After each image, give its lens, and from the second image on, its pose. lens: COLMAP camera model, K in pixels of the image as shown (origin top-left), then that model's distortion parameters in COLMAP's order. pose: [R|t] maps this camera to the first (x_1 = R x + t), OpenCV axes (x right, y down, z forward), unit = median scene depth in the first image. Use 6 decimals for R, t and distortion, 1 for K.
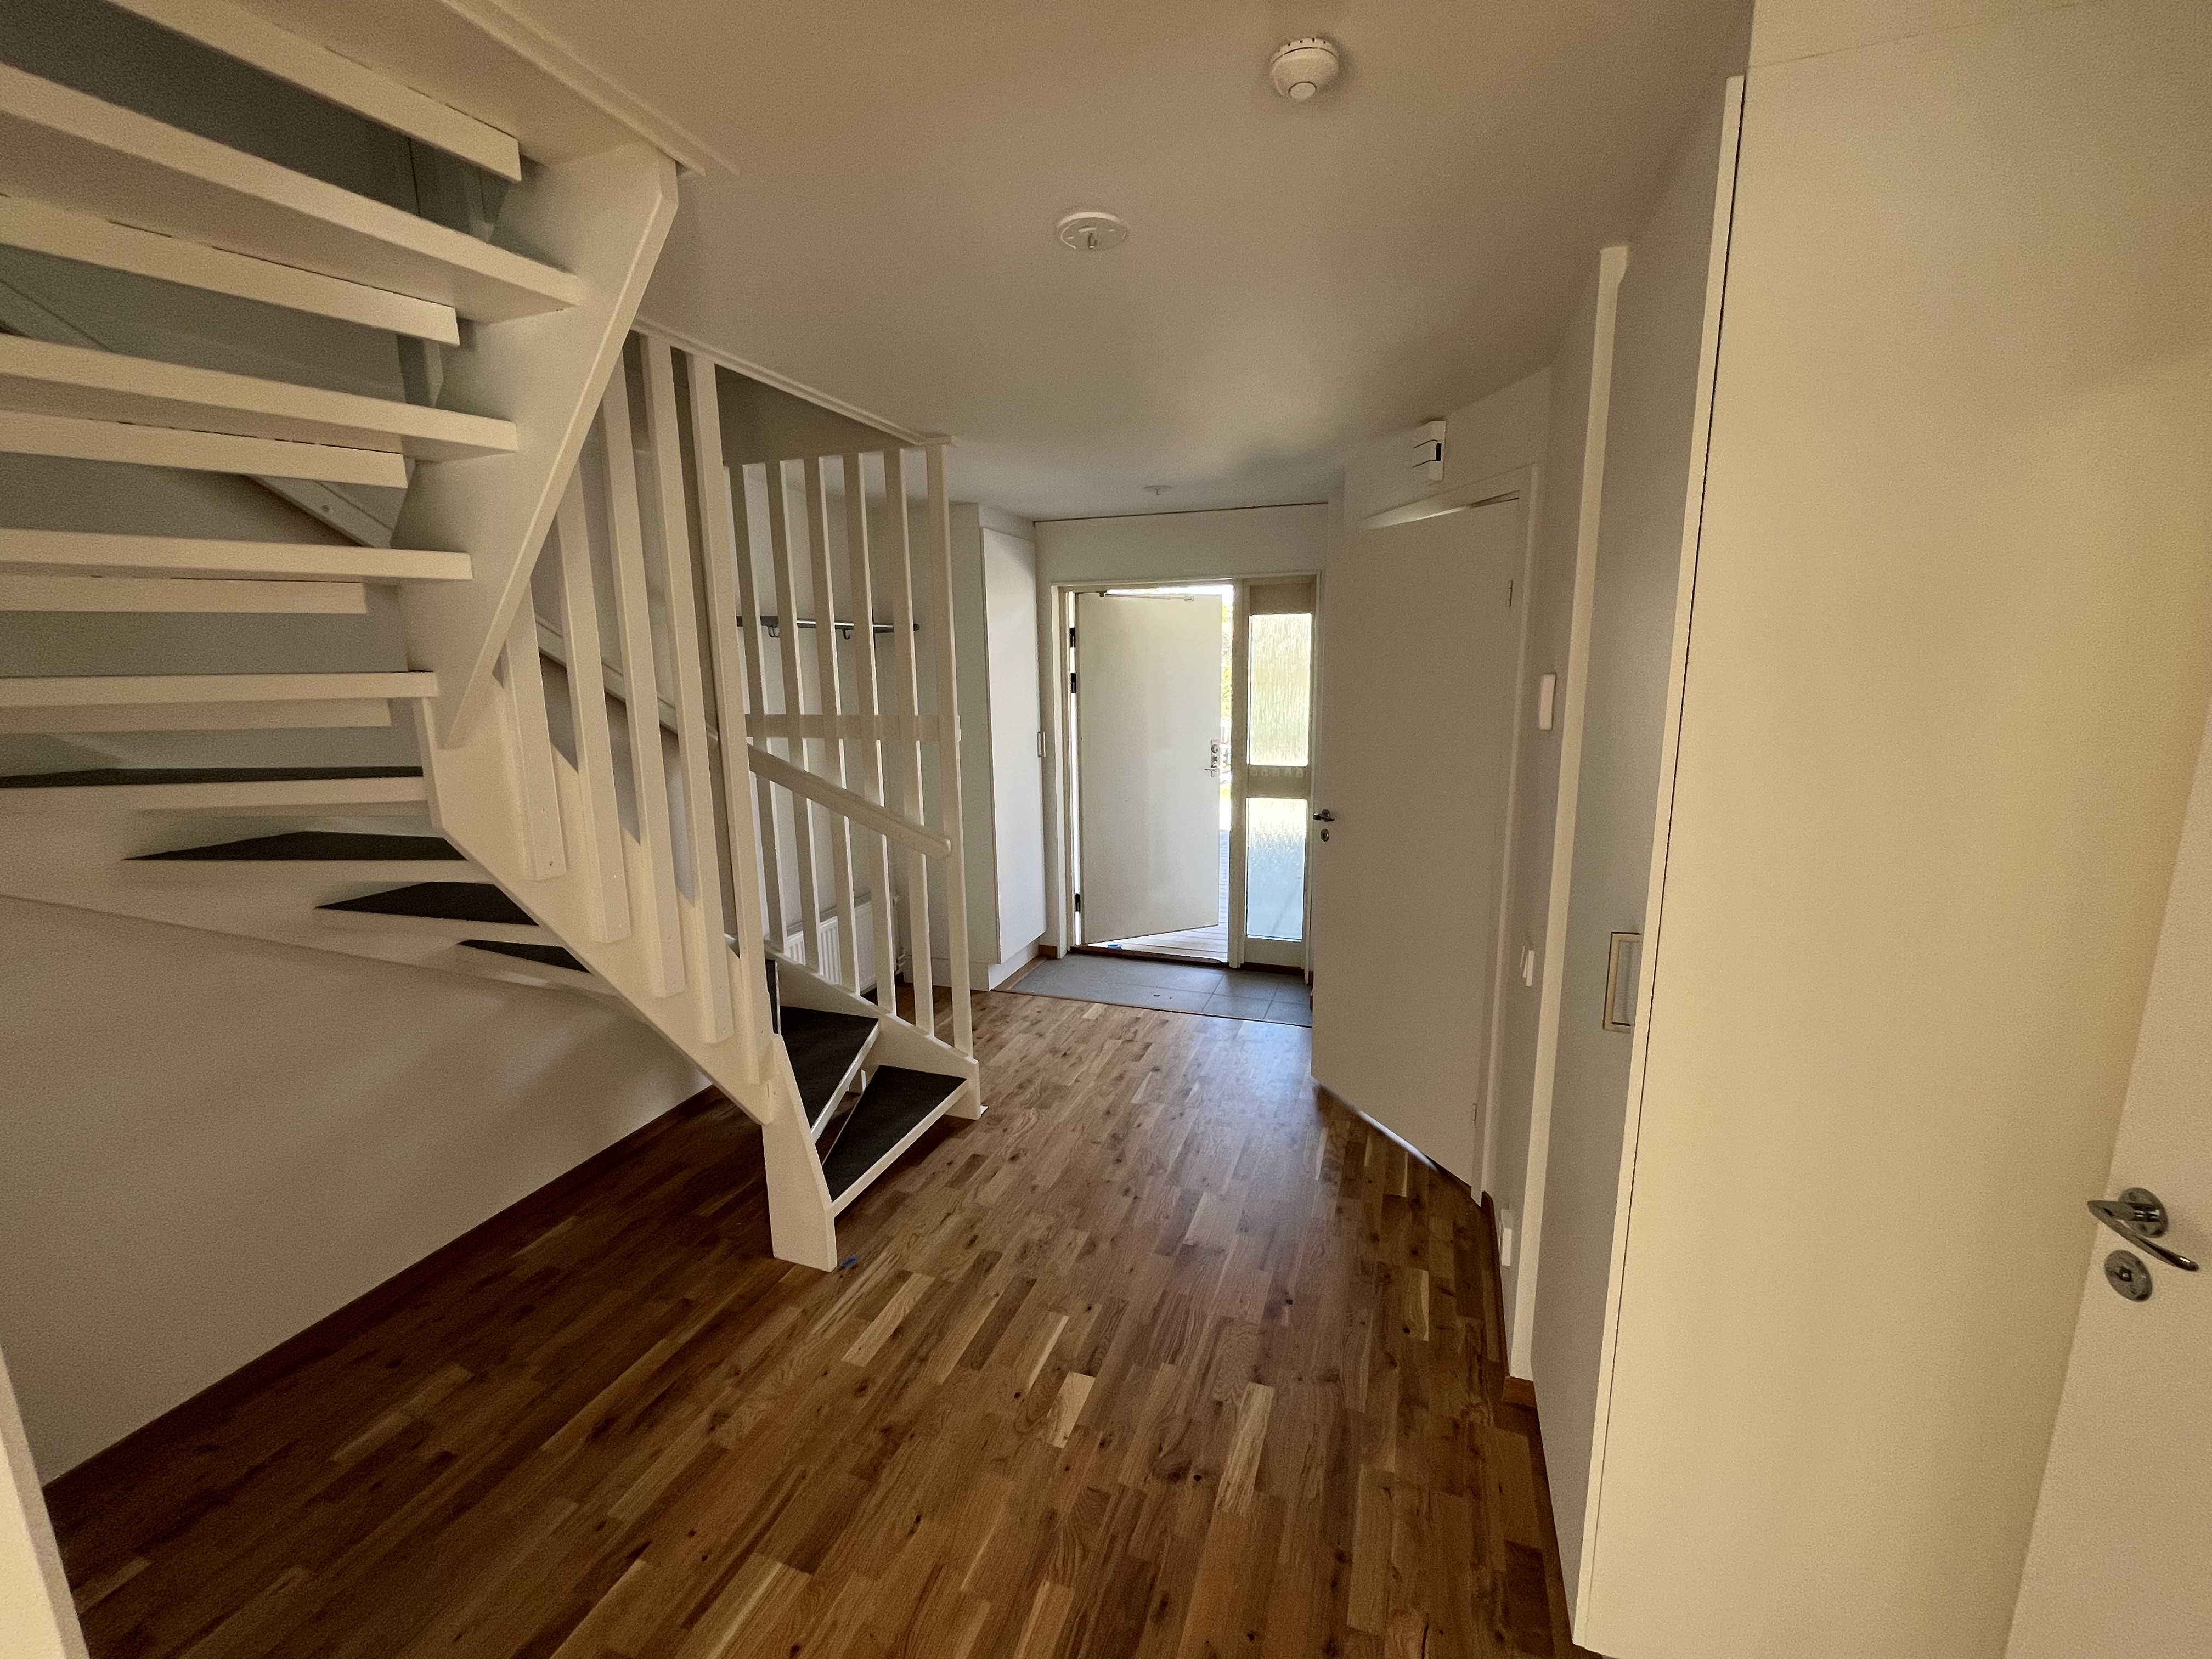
lens RADIAL K [[893.3, 0, 1106.0], [0, 893.3, 829.5], [0, 0, 1]] dist [-0.013093, -0.000044]
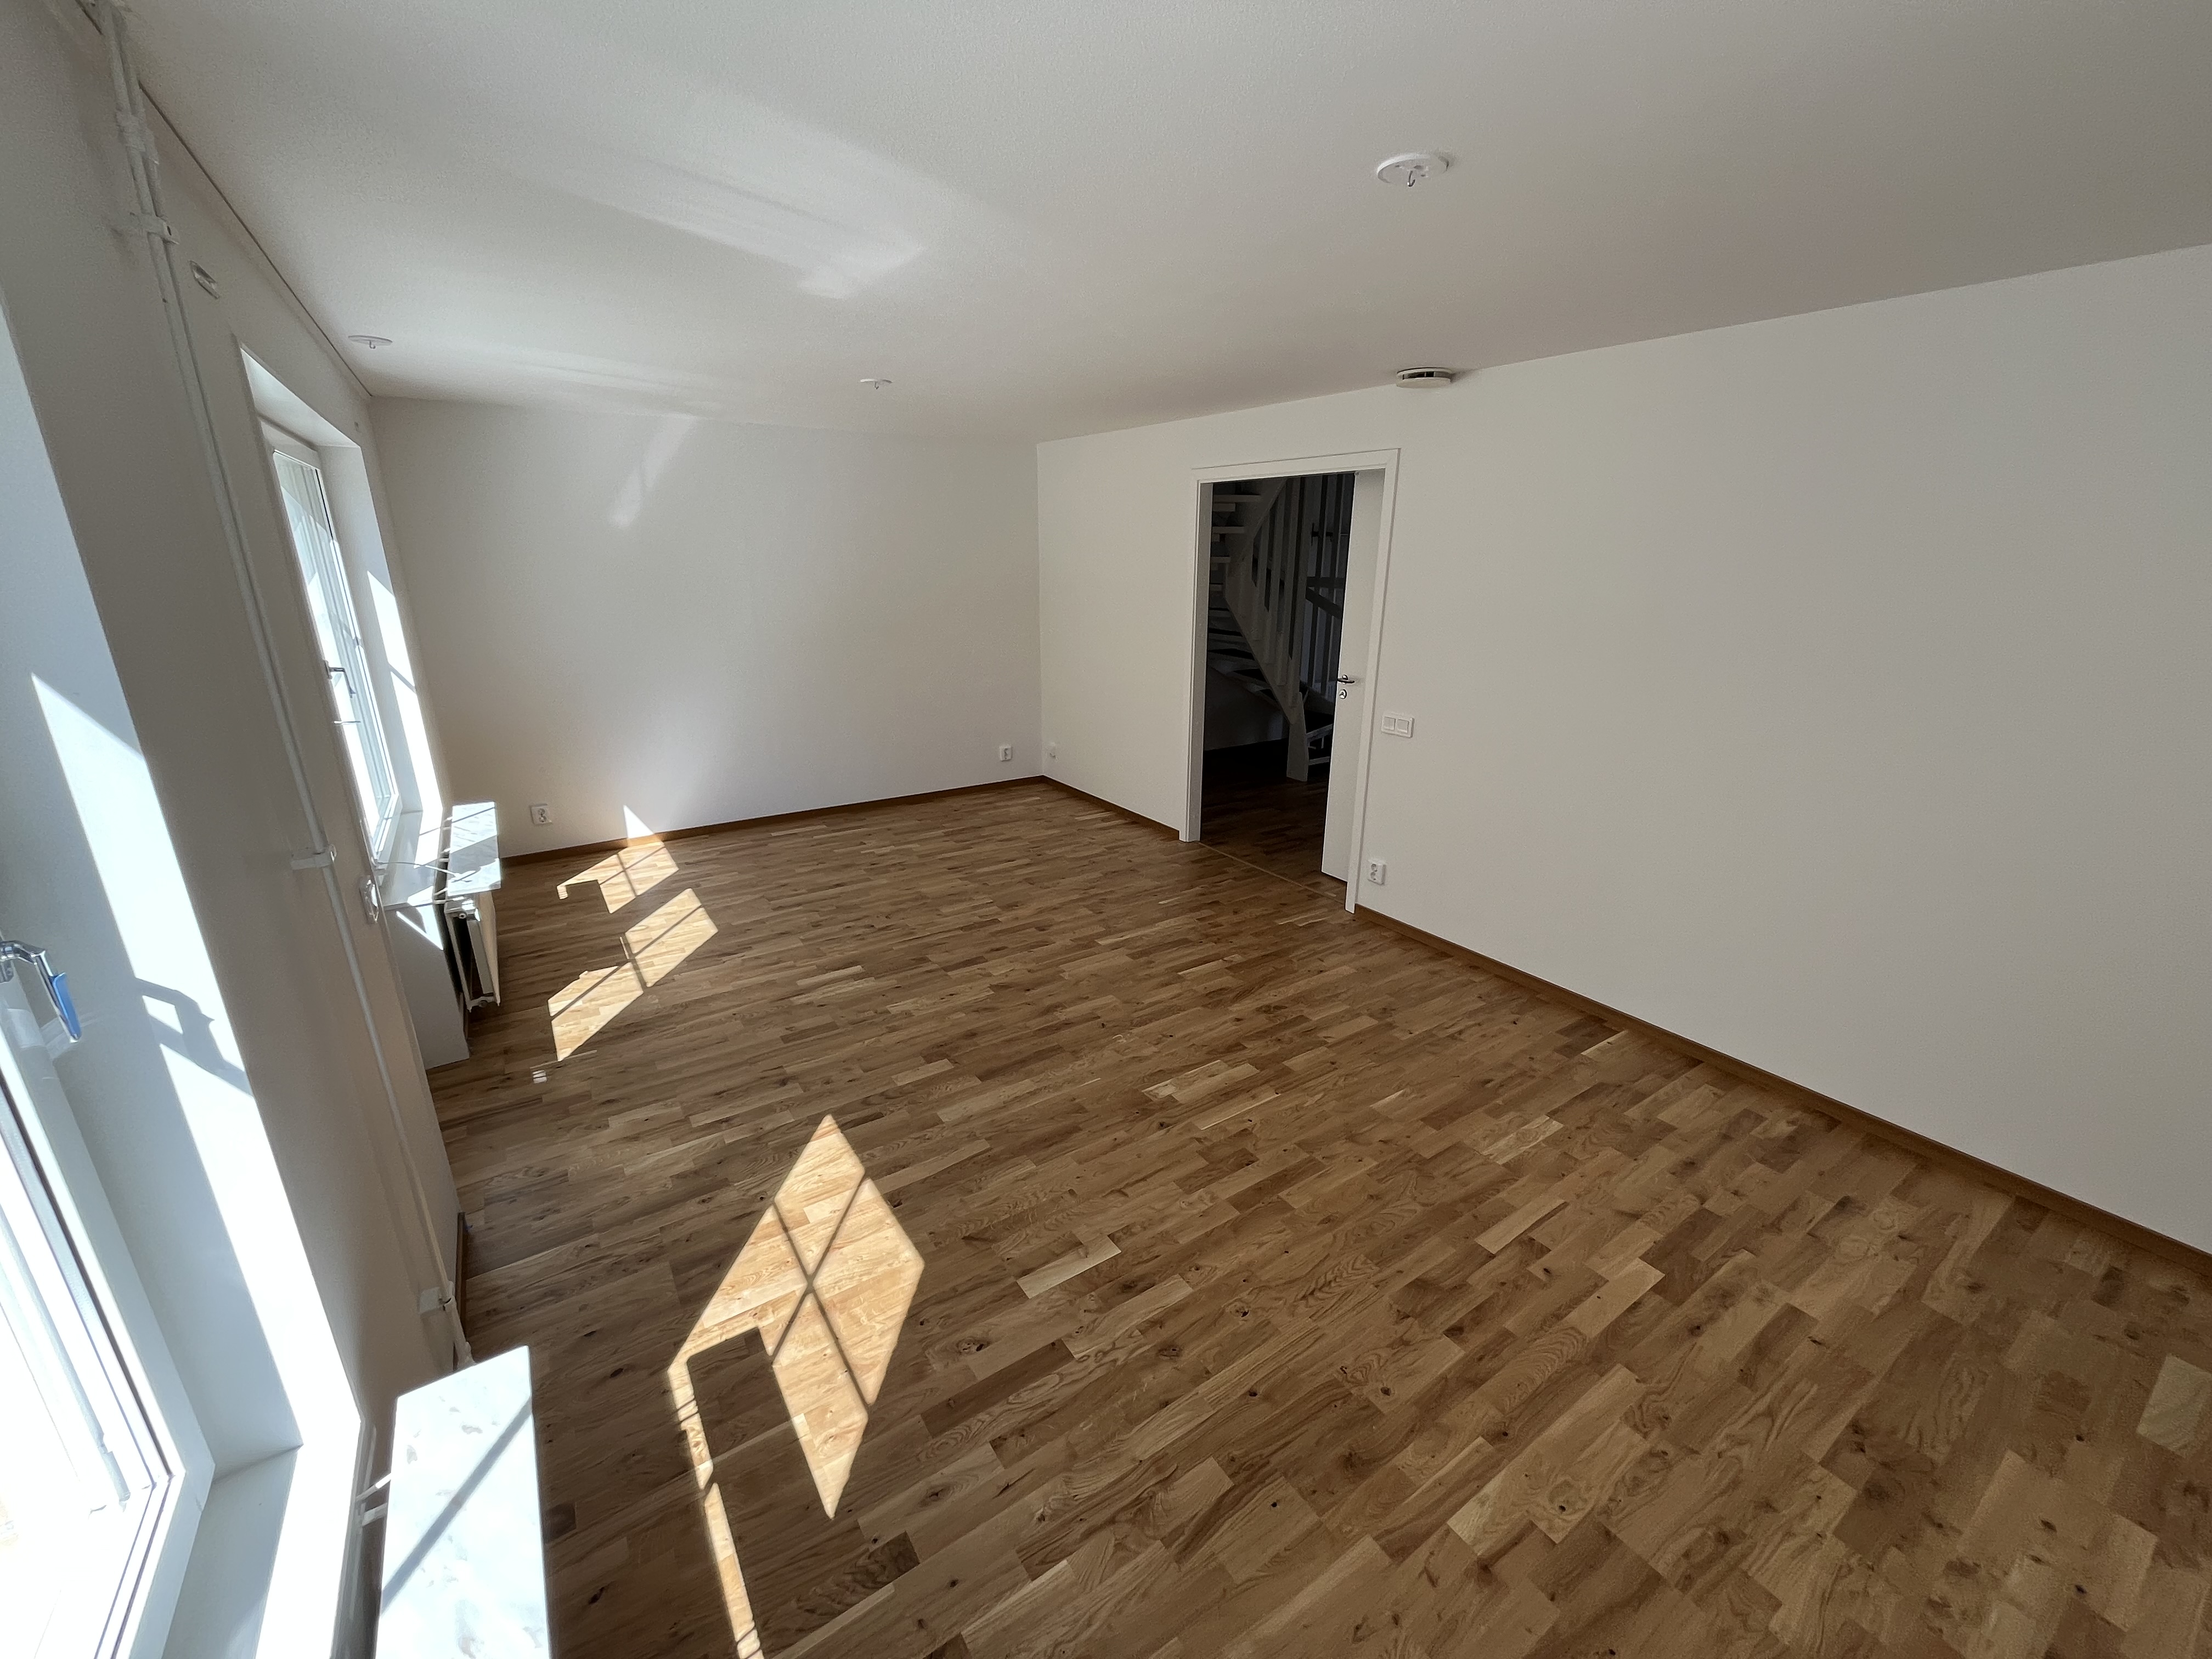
lens RADIAL K [[893.3, 0, 1106.0], [0, 893.3, 829.5], [0, 0, 1]] dist [-0.013093, -0.000044]
pose [[0.799870, 0.199674, -0.565984, 0.806565], [-0.123634, 0.977627, 0.170174, 0.242176], [0.587301, -0.066142, 0.806662, -1.628144]]
